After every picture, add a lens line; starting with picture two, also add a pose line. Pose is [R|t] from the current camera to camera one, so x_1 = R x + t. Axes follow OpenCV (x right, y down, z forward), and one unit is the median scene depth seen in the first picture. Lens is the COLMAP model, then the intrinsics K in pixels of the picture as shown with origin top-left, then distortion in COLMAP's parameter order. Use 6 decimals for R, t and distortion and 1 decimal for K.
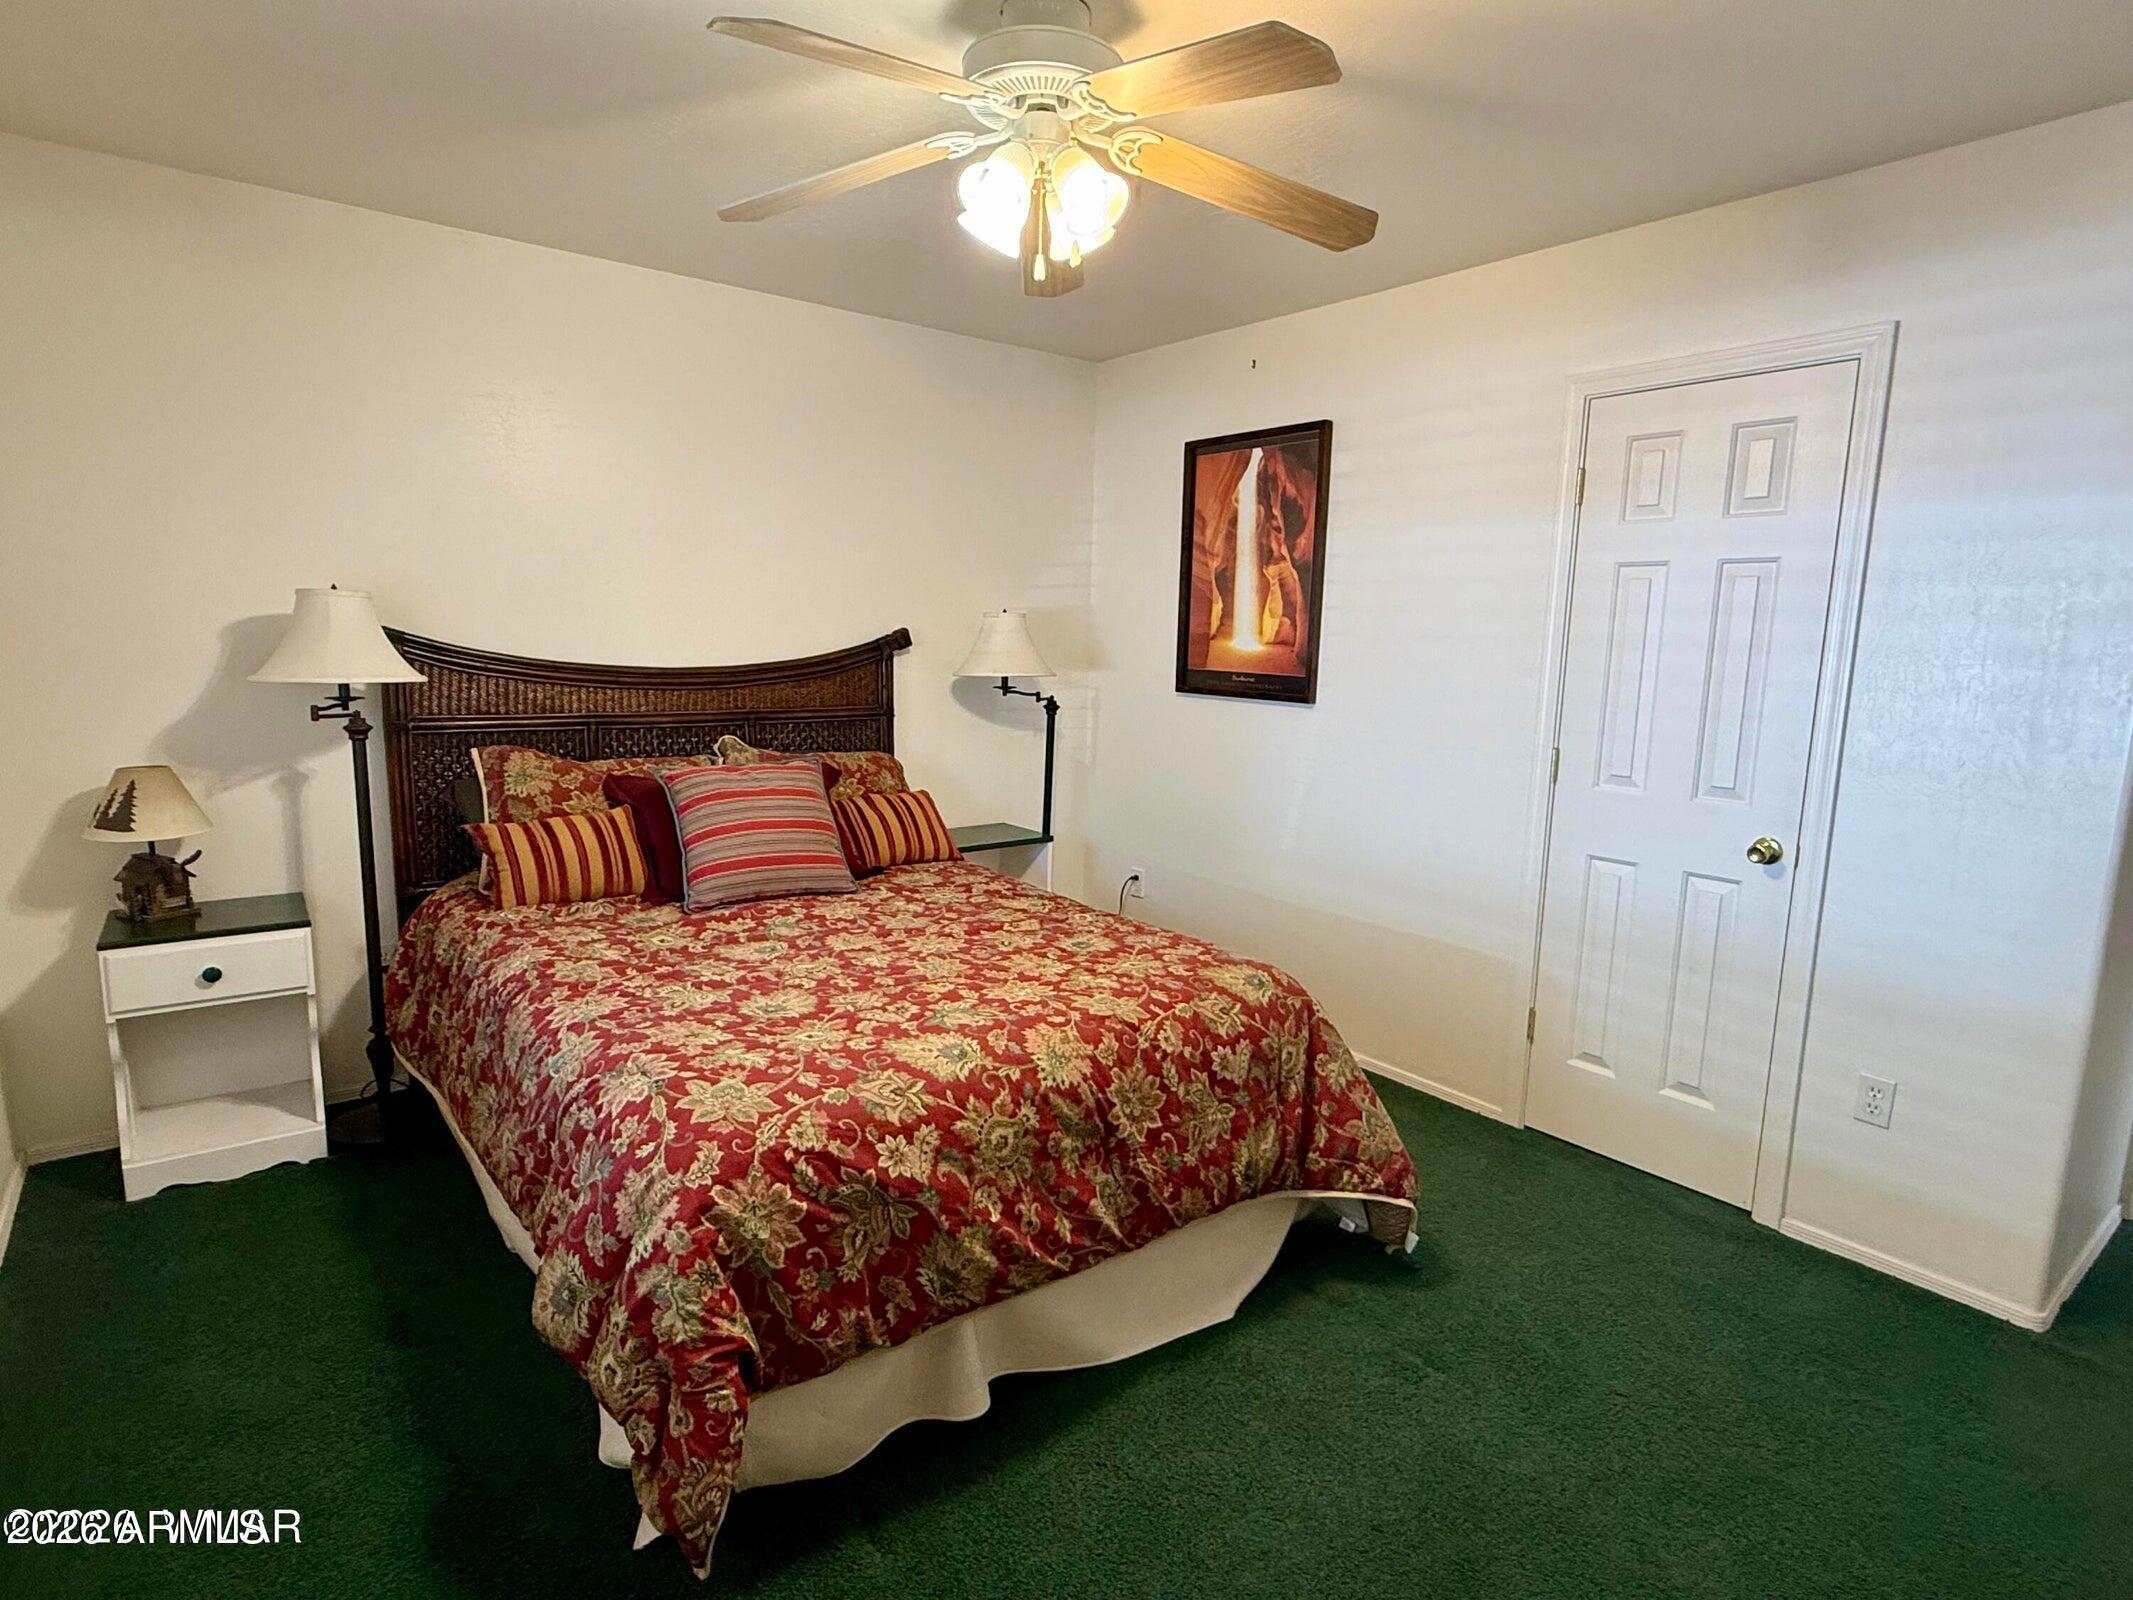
lens RADIAL K [[1100.4, 0, 1064.3], [0, 1100.4, 793.9], [0, 0, 1]] dist [-0.000774, -0.000287]
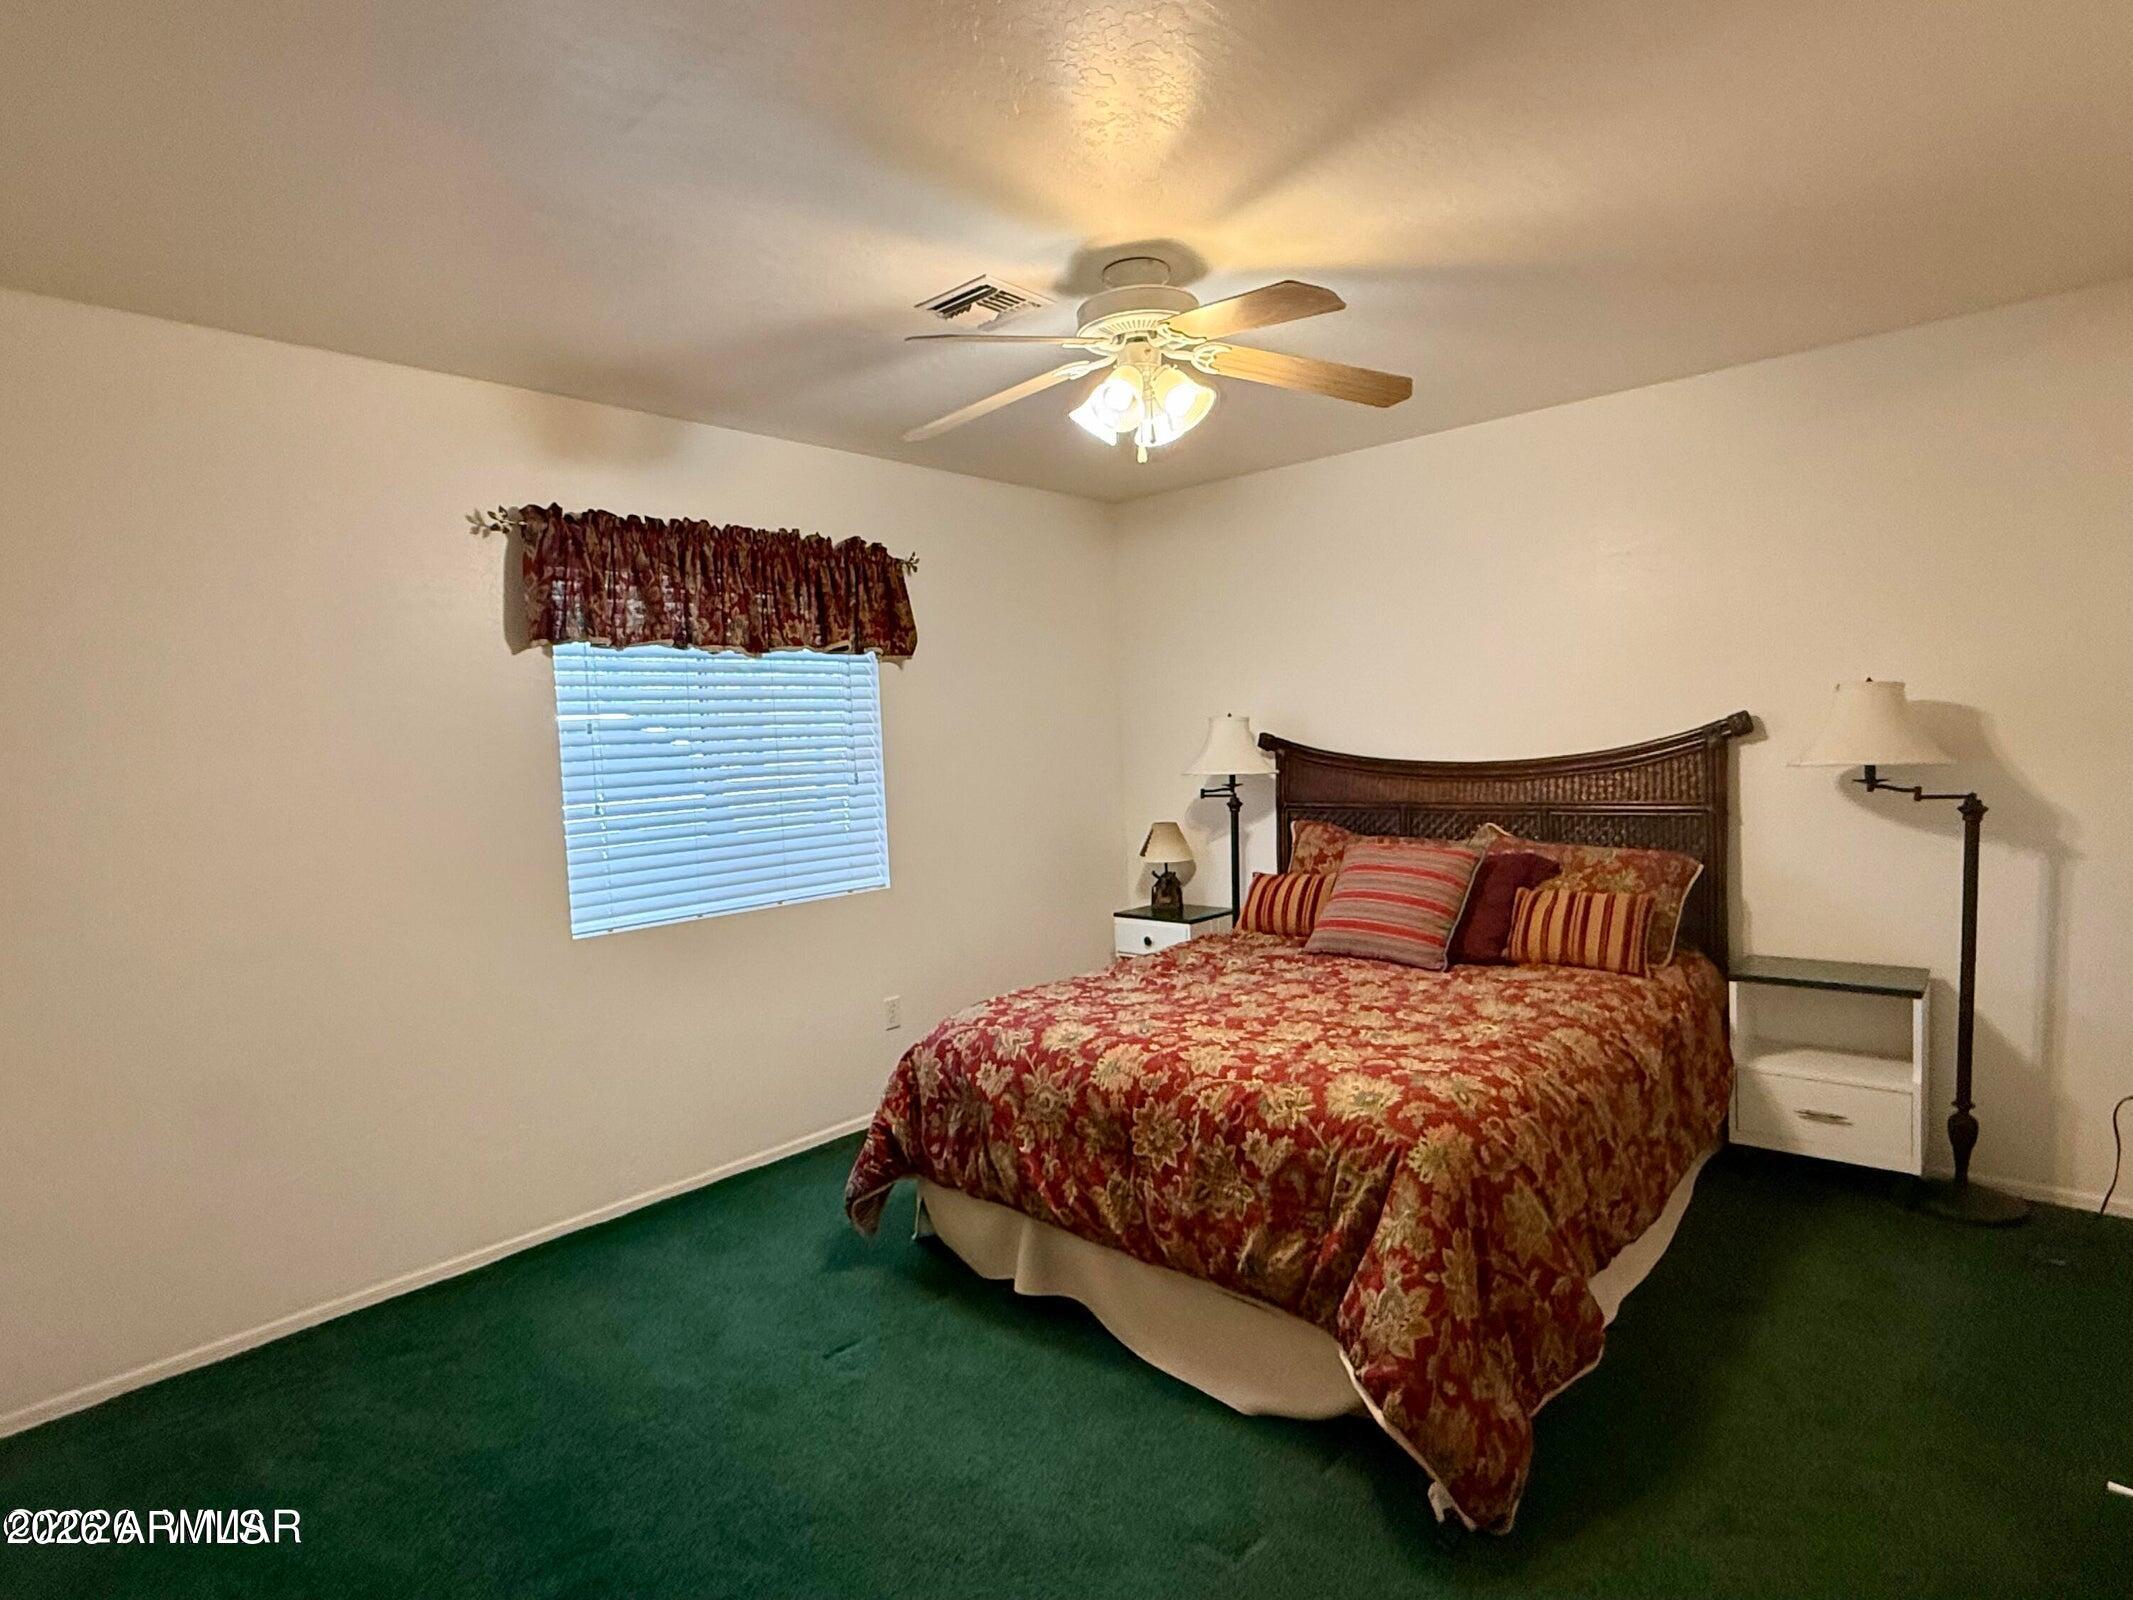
lens RADIAL K [[1100.4, 0, 1062.7], [0, 1100.4, 809.0], [0, 0, 1]] dist [-0.000774, -0.000287]
pose [[0.196634, 0.025262, -0.980152, 1.077589], [-0.103805, 0.994586, 0.004809, -0.045796], [0.974967, 0.100799, 0.198191, 0.602777]]
